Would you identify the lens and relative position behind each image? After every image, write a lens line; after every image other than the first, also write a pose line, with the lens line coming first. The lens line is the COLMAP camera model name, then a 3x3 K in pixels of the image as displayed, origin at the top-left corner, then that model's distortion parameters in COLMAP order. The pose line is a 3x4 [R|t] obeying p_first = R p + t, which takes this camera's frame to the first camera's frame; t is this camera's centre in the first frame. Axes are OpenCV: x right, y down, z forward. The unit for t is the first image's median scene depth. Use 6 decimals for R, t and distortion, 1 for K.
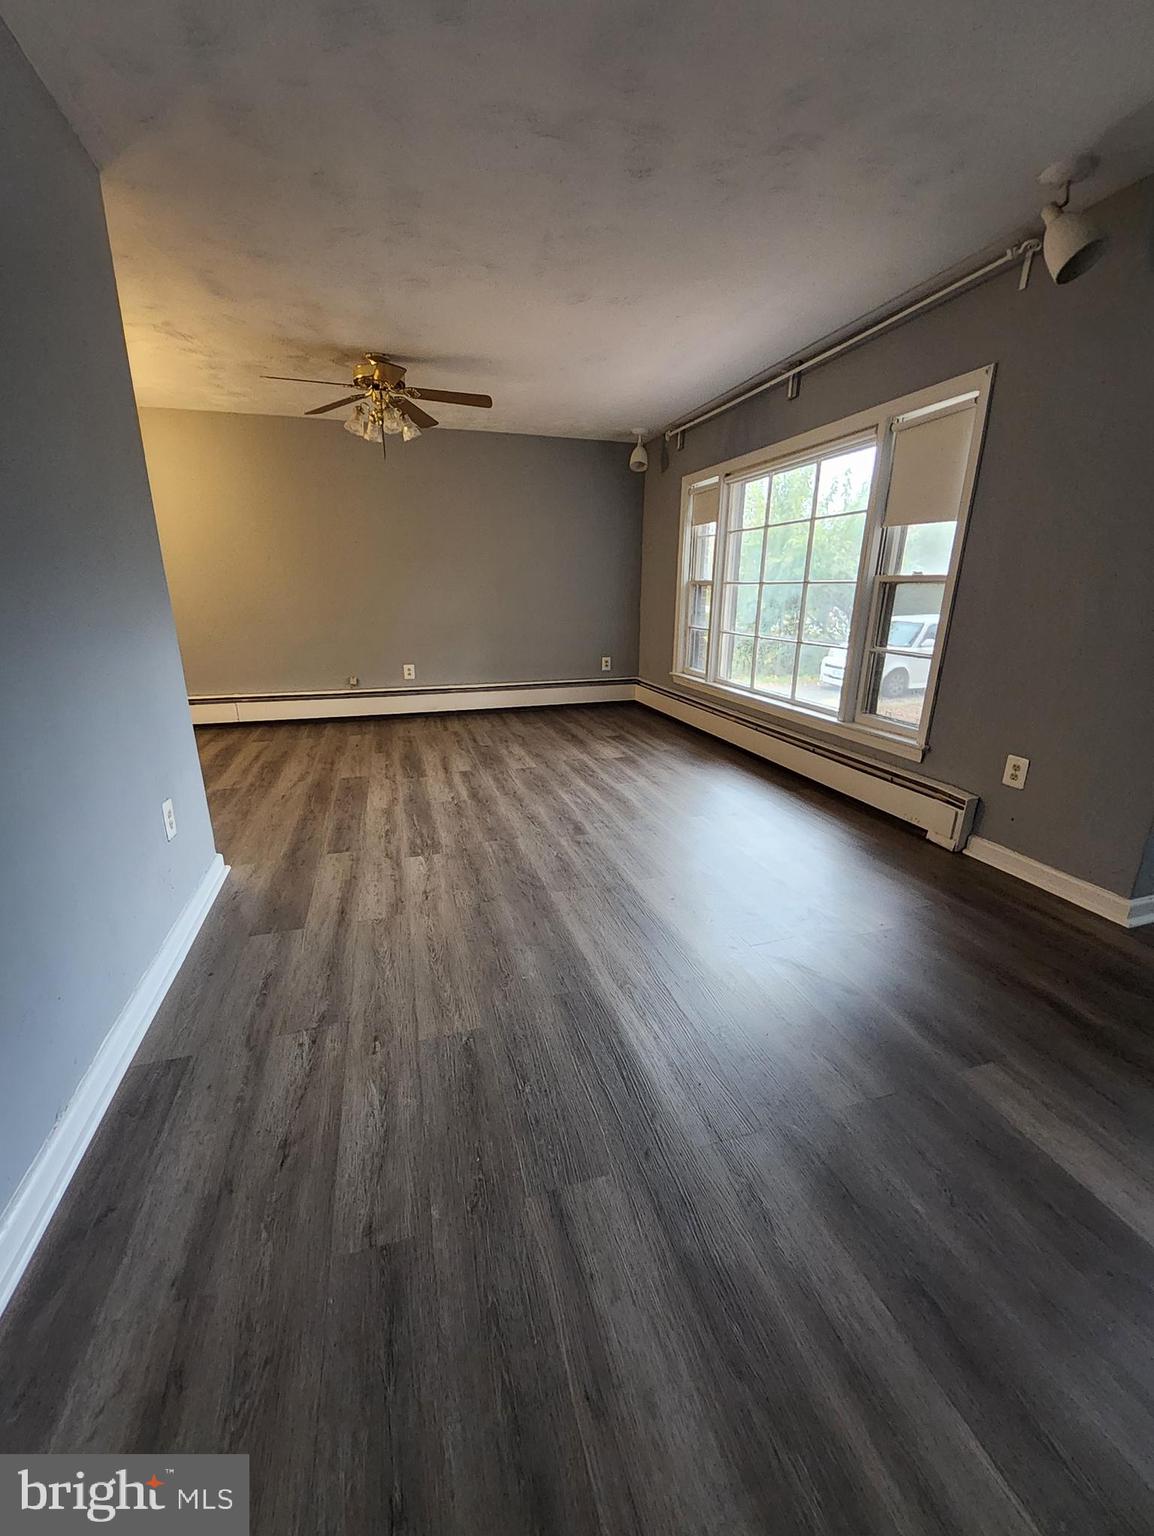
lens RADIAL K [[608.5, 0, 567.3], [0, 608.5, 771.8], [0, 0, 1]] dist [0.005910, -0.006651]
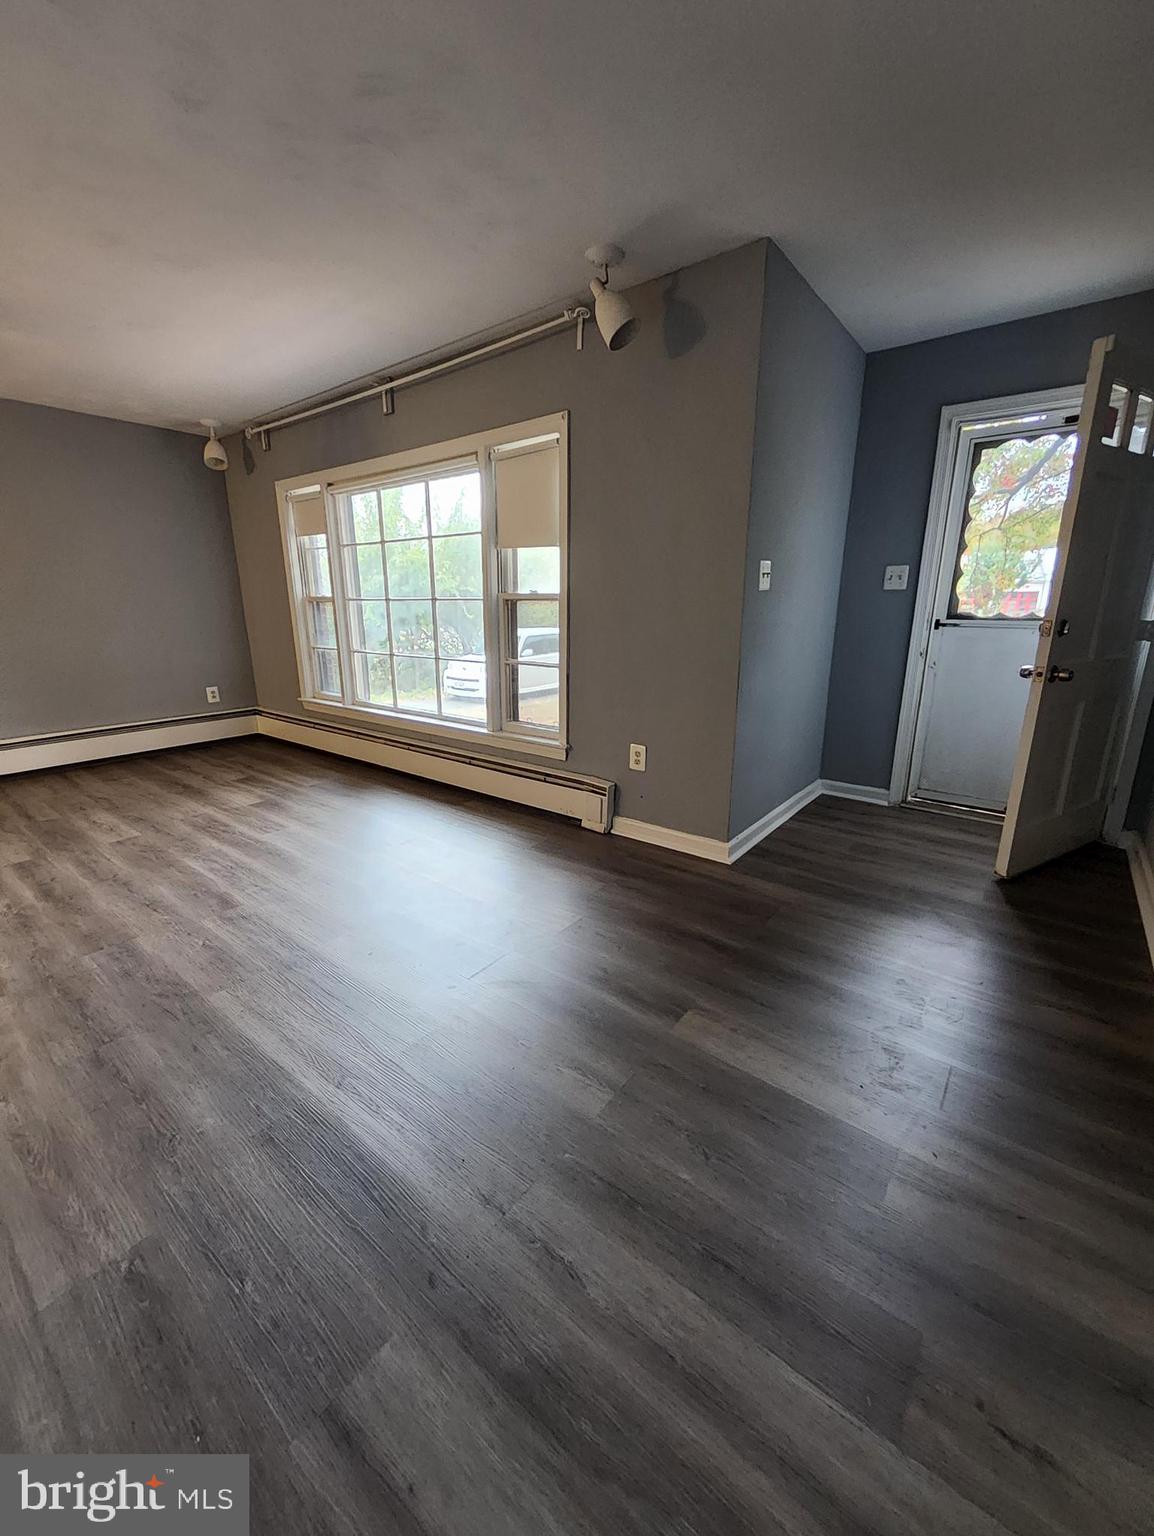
lens RADIAL K [[608.5, 0, 580.9], [0, 608.5, 774.9], [0, 0, 1]] dist [0.005910, -0.006651]
pose [[0.813546, -0.156517, 0.560040, -0.026975], [0.168504, 0.985227, 0.030567, -0.019362], [-0.556551, 0.069501, 0.827901, 0.067786]]
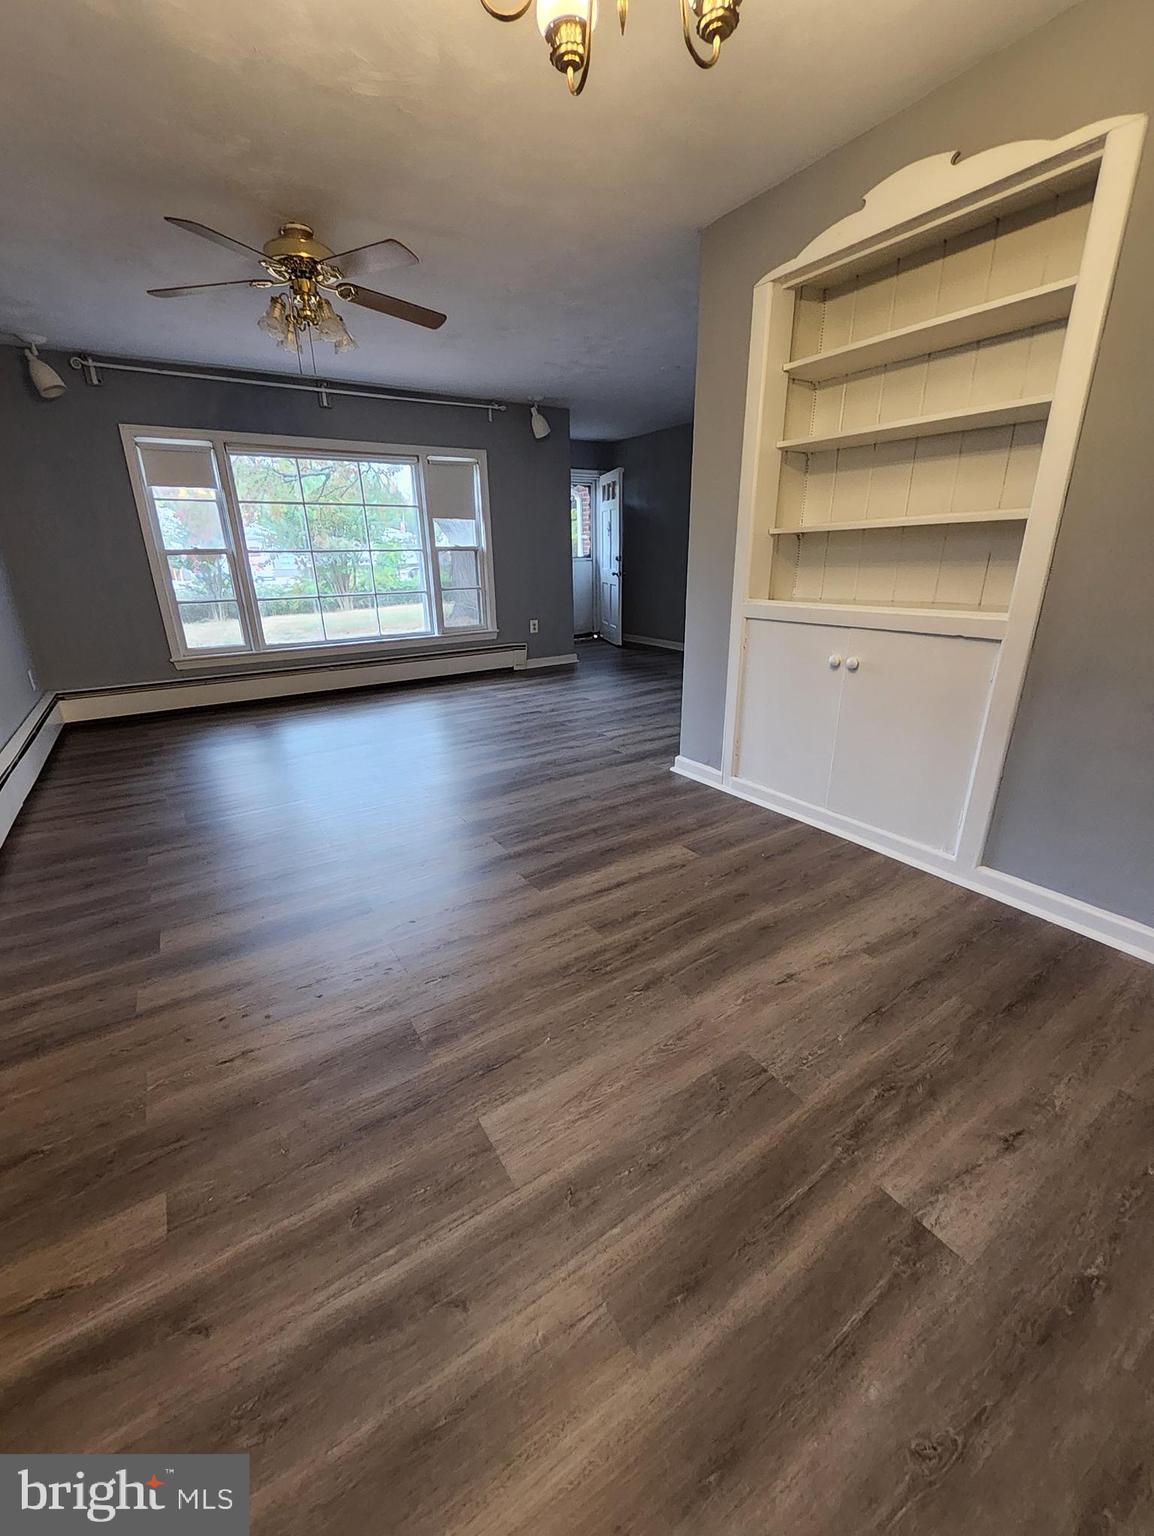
lens RADIAL K [[608.5, 0, 565.6], [0, 608.5, 777.1], [0, 0, 1]] dist [0.005910, -0.006651]
pose [[-0.284787, -0.322713, 0.902637, -1.589578], [0.299326, 0.864608, 0.403555, -0.394160], [-0.910659, 0.385110, -0.149633, 1.357441]]
